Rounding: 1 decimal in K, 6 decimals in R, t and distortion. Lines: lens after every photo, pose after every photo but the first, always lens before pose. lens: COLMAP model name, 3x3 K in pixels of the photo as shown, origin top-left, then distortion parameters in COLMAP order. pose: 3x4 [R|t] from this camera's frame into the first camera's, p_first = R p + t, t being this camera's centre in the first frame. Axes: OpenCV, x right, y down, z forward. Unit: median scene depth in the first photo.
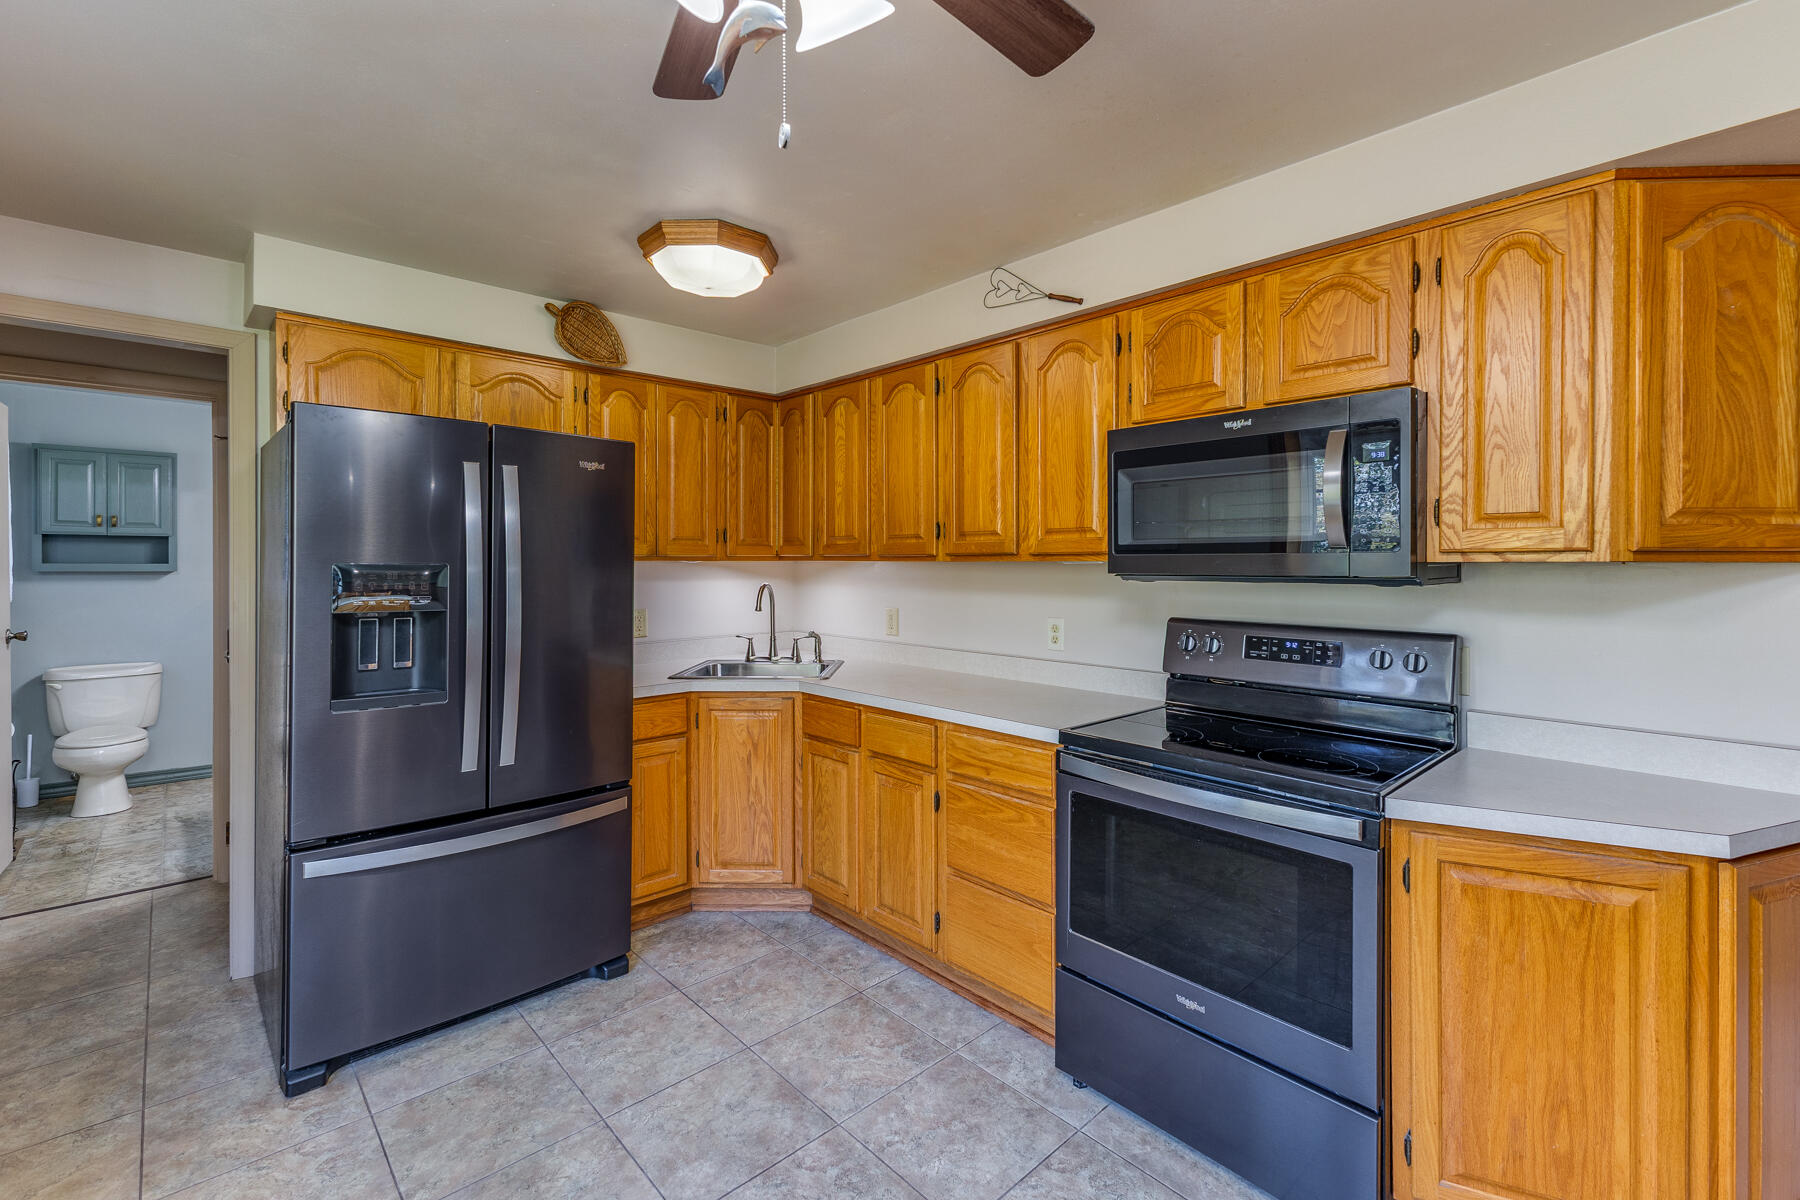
lens RADIAL K [[778.2, 0, 916.4], [0, 778.2, 567.9], [0, 0, 1]] dist [0.003677, 0.001367]
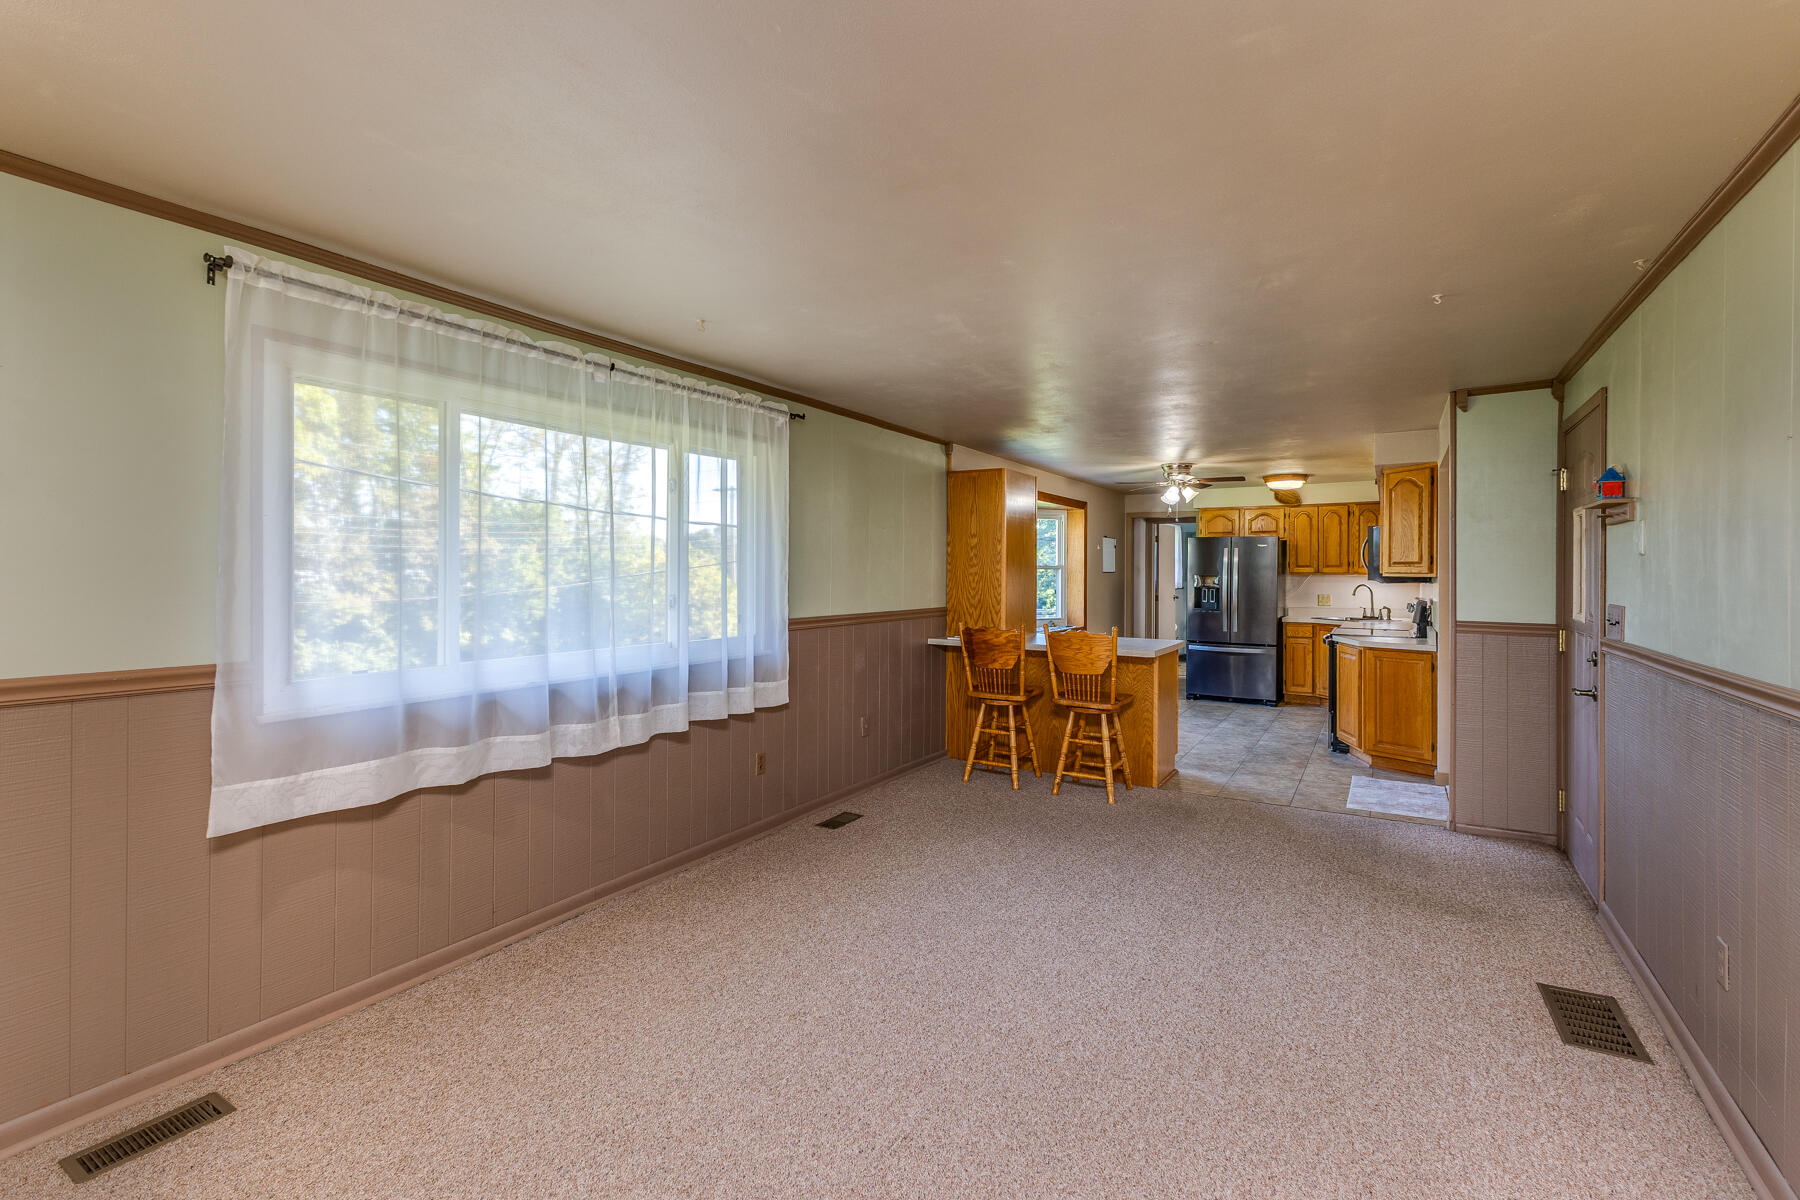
lens RADIAL K [[778.2, 0, 915.6], [0, 778.2, 571.6], [0, 0, 1]] dist [0.003677, 0.001367]
pose [[0.272256, 0.000035, -0.962225, 2.515511], [-0.008899, 0.999957, -0.002481, -0.001803], [0.962184, 0.009239, 0.272245, -1.394043]]
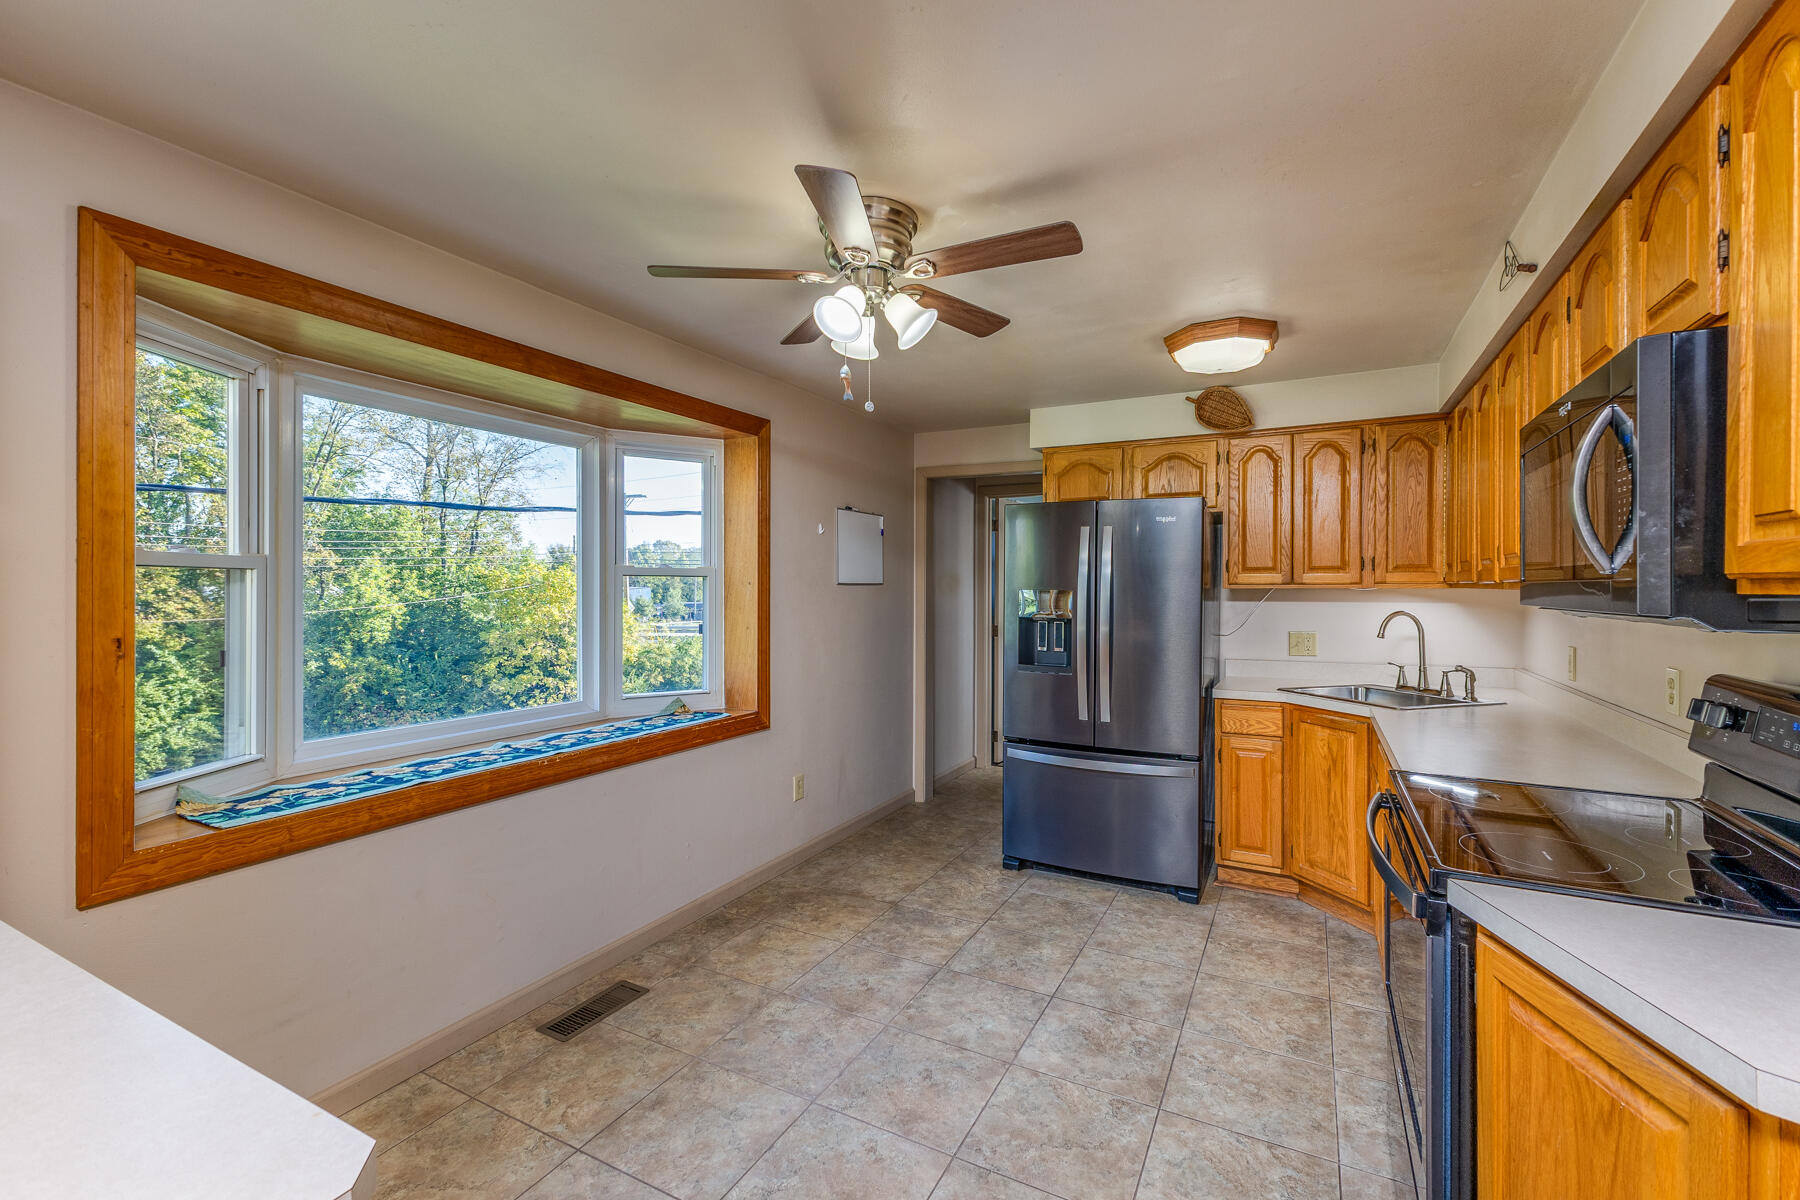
lens RADIAL K [[778.2, 0, 904.9], [0, 778.2, 592.2], [0, 0, 1]] dist [0.003677, 0.001367]
pose [[0.328130, 0.005887, -0.944614, 0.785583], [-0.007064, 0.999968, 0.003778, -0.004523], [0.944606, 0.005433, 0.328161, 0.121671]]
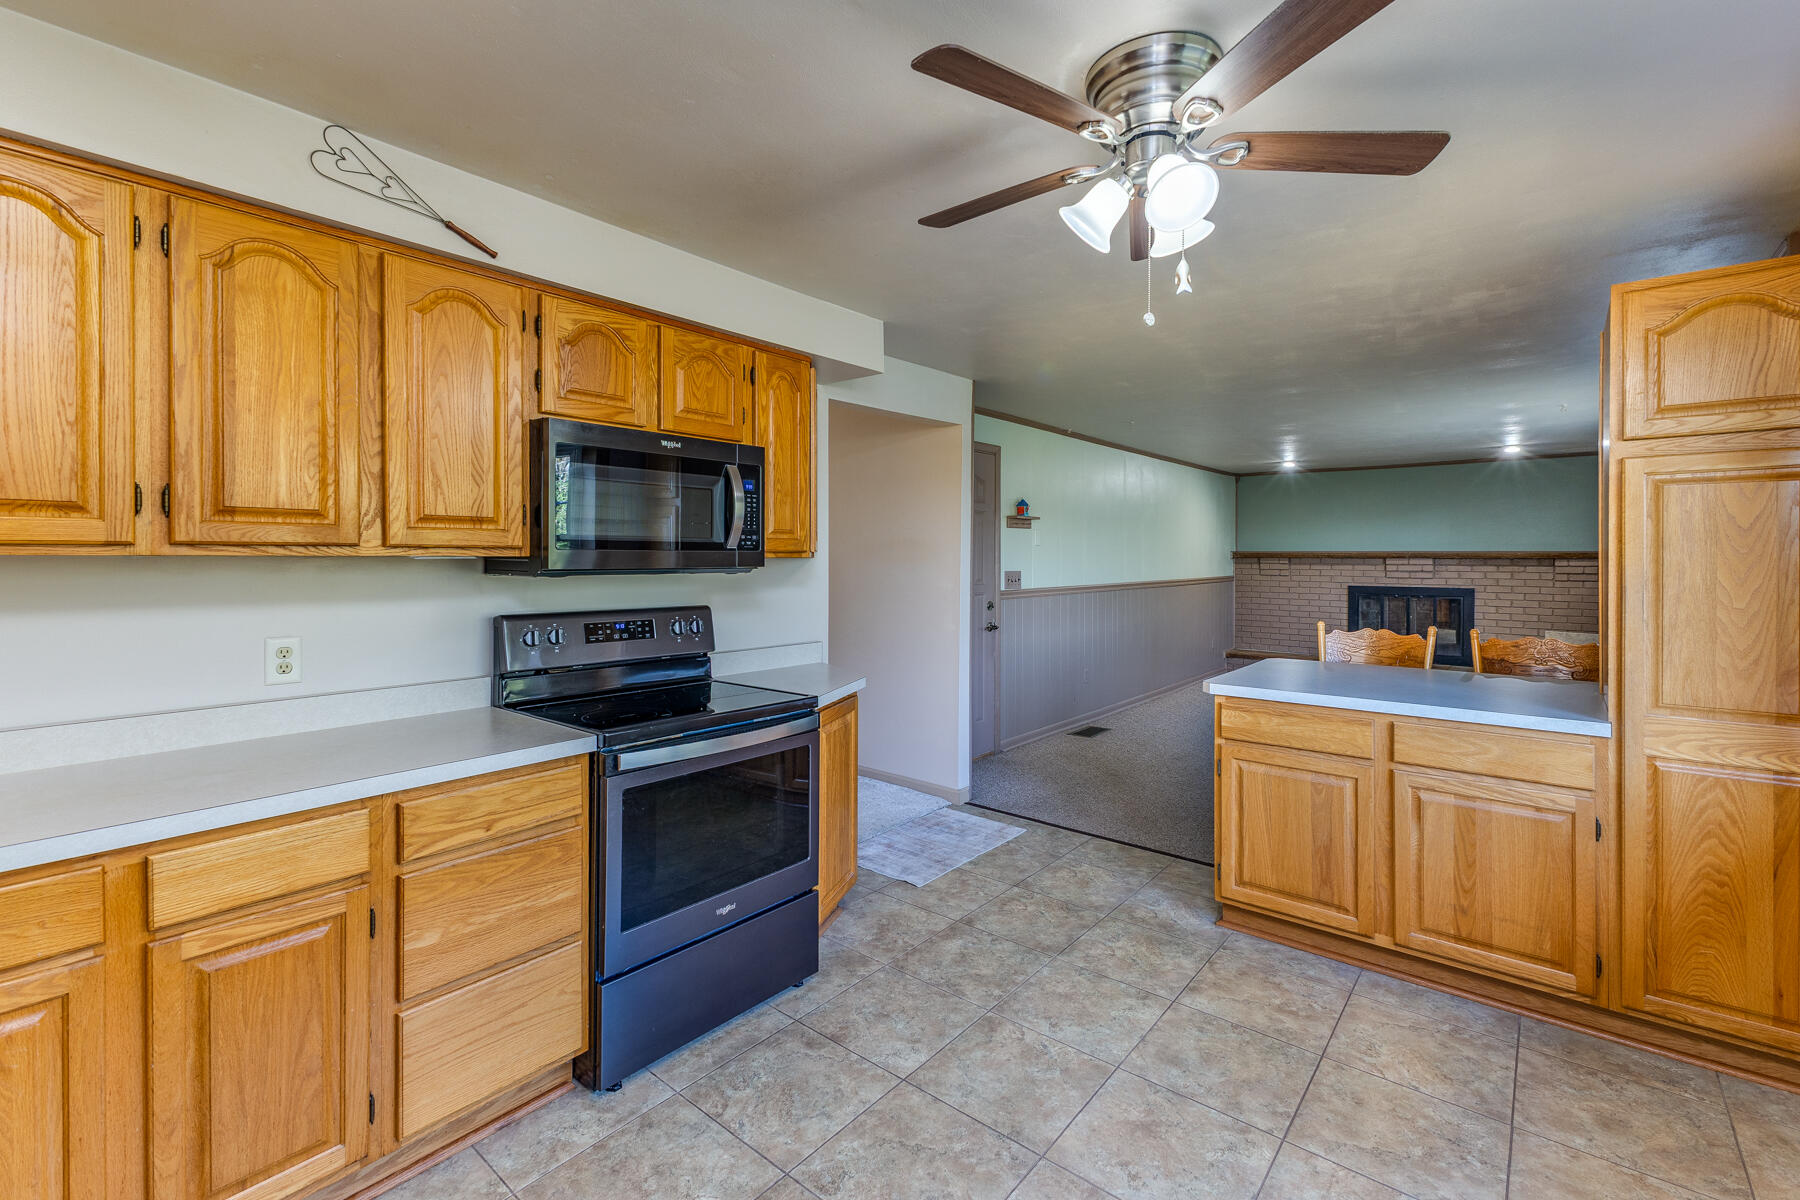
lens RADIAL K [[778.2, 0, 899.6], [0, 778.2, 561.4], [0, 0, 1]] dist [0.003677, 0.001367]
pose [[-0.113102, -0.006877, 0.993560, -0.716858], [0.003152, 0.999969, 0.007280, -0.007854], [-0.993578, 0.003955, -0.113077, 0.668033]]
